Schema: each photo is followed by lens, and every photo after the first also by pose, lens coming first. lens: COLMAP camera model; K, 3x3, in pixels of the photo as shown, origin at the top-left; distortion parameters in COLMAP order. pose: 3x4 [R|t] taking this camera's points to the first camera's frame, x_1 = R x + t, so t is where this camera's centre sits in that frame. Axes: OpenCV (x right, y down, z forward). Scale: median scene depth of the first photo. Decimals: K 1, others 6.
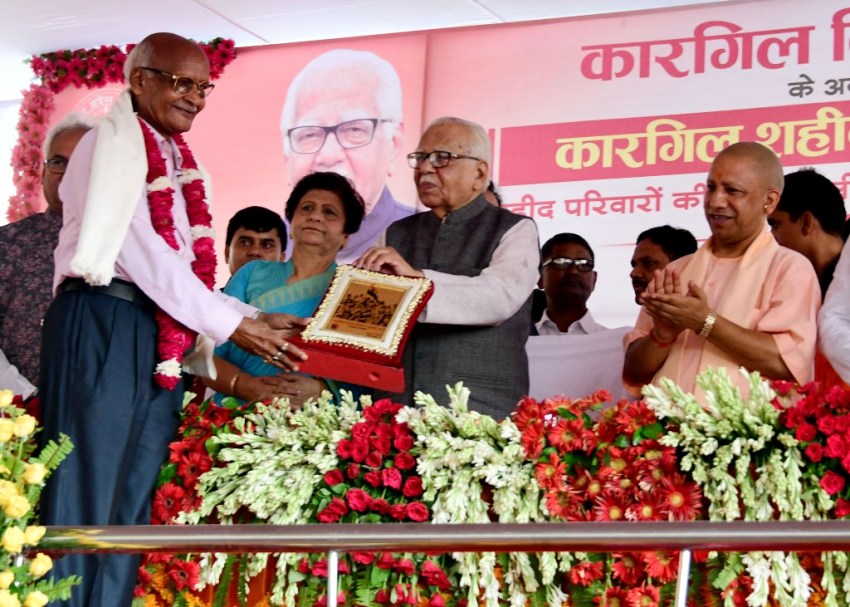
lens RADIAL K [[2485.1, 0, 425.0], [0, 2485.1, 303.5], [0, 0, 1]] dist [0.029278, -0.649999]
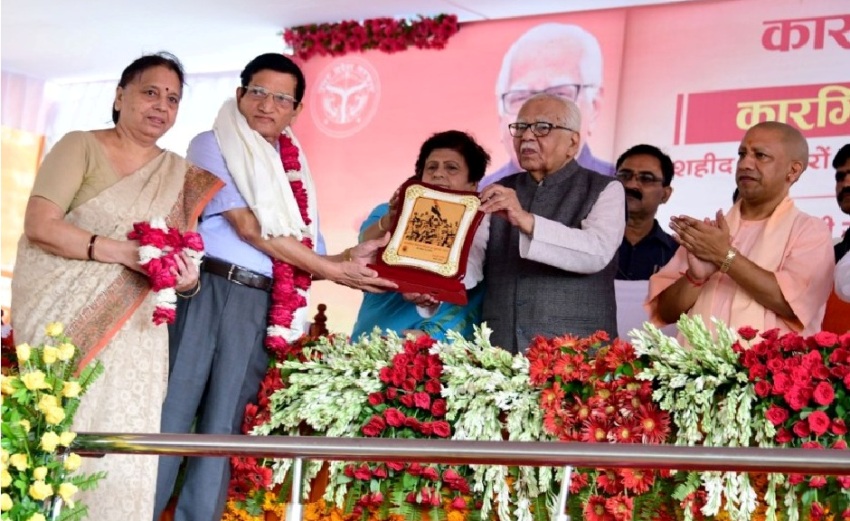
lens RADIAL K [[2267.8, 0, 425.0], [0, 2267.8, 260.5], [0, 0, 1]] dist [0.015058, 0.365342]
pose [[0.988562, 0.016740, -0.149885, 0.151871], [-0.015127, 0.999815, 0.011892, -0.010941], [0.150057, -0.009489, 0.988632, -0.090613]]
